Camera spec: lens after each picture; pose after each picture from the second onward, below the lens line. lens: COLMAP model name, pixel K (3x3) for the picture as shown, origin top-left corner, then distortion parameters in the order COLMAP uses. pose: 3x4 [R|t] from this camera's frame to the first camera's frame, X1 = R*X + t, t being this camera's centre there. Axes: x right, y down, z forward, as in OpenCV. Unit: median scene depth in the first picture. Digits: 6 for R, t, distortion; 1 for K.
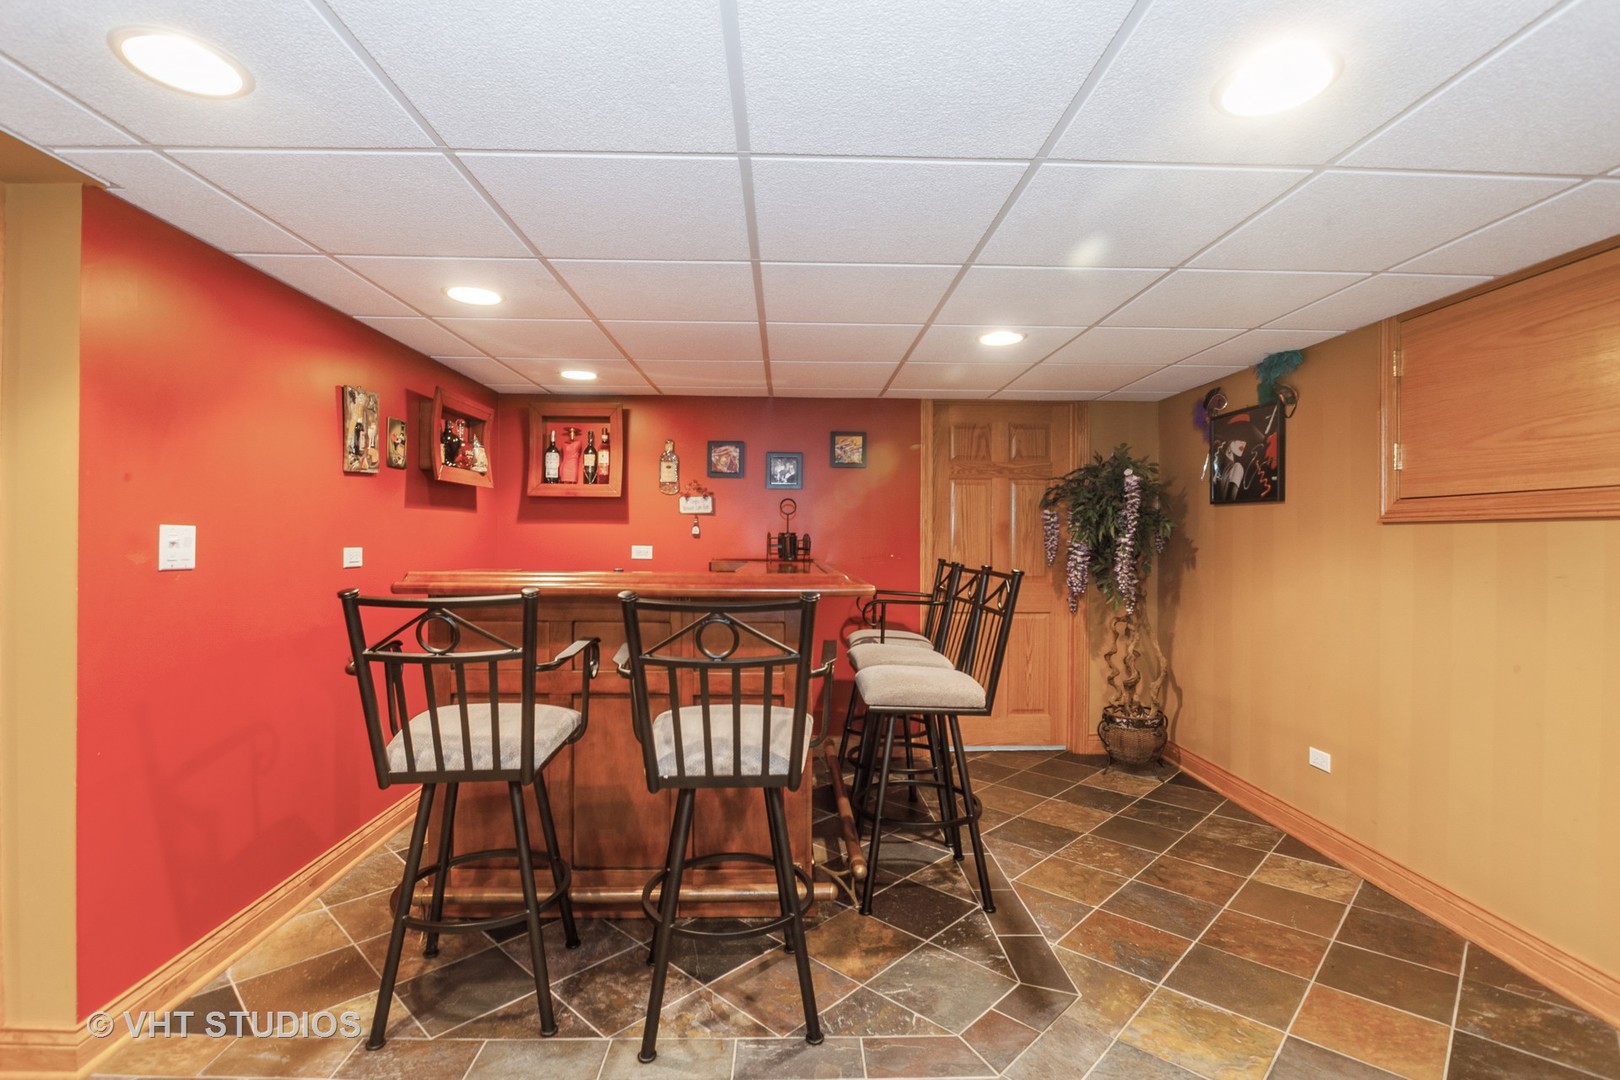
lens RADIAL K [[741.6, 0, 801.5], [0, 741.6, 539.1], [0, 0, 1]] dist [-0.010668, -0.000208]
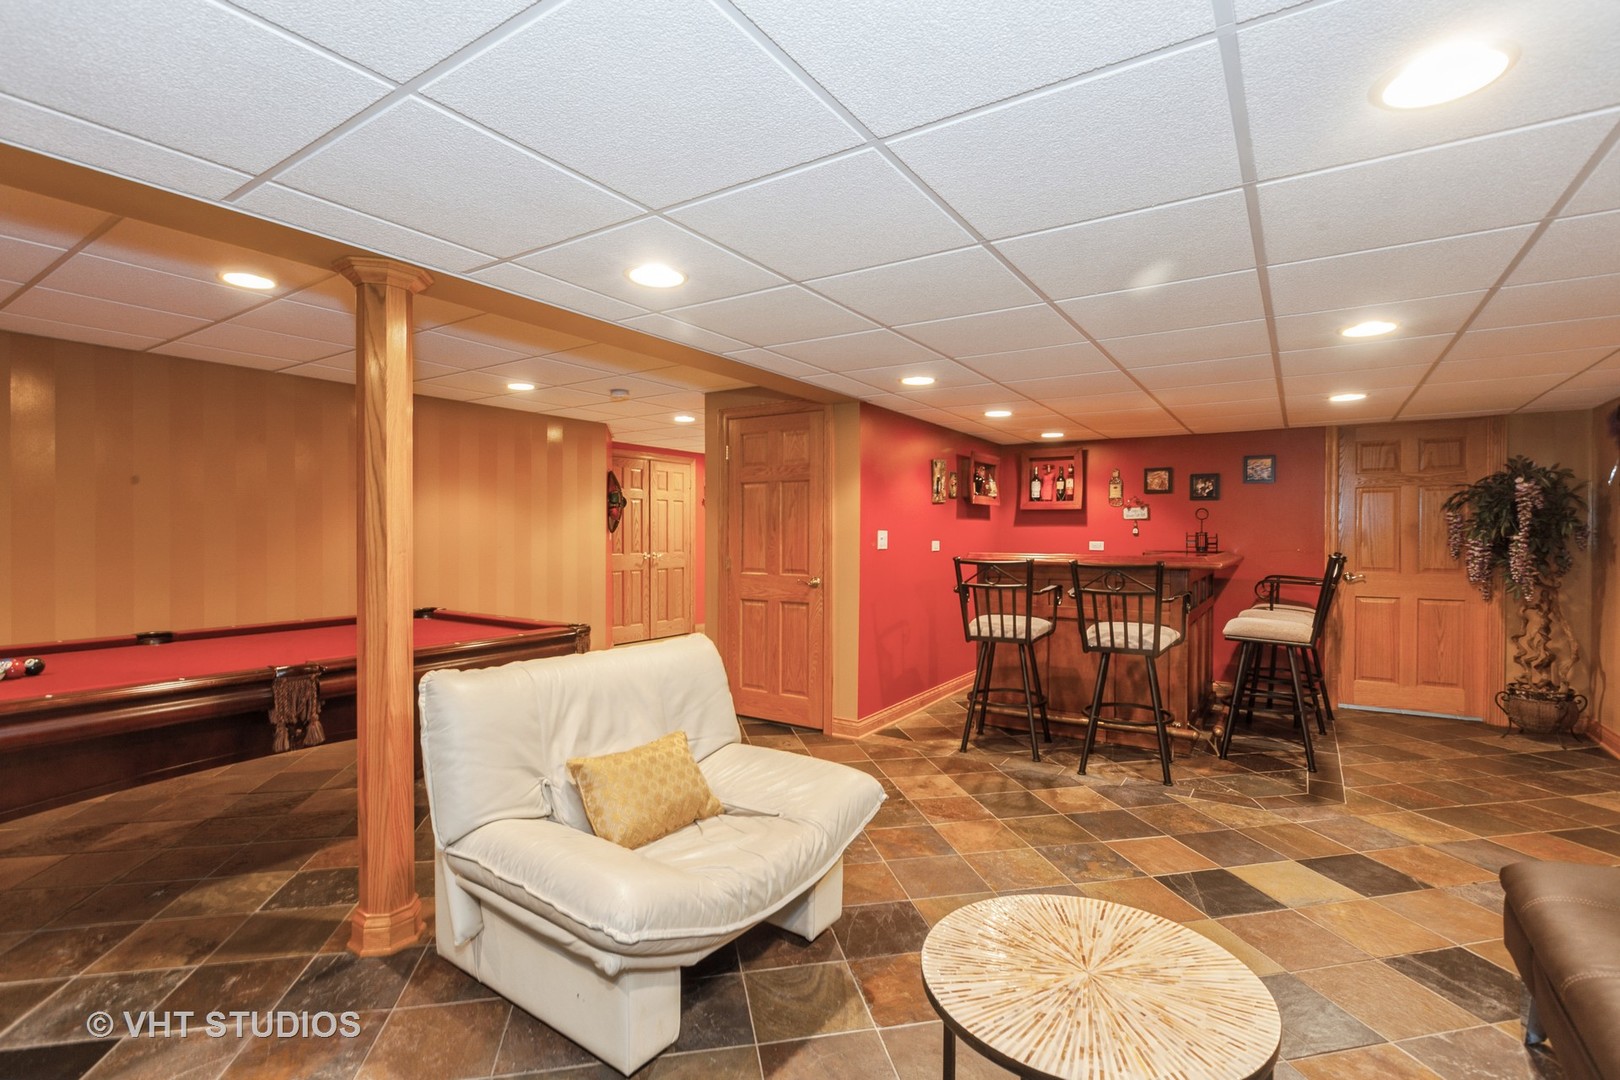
lens RADIAL K [[741.6, 0, 800.7], [0, 741.6, 538.5], [0, 0, 1]] dist [-0.010668, -0.000208]
pose [[0.811377, 0.001093, -0.584522, 0.207992], [-0.000165, 0.999999, 0.001641, 0.000985], [0.584523, -0.001235, 0.811376, -0.666374]]
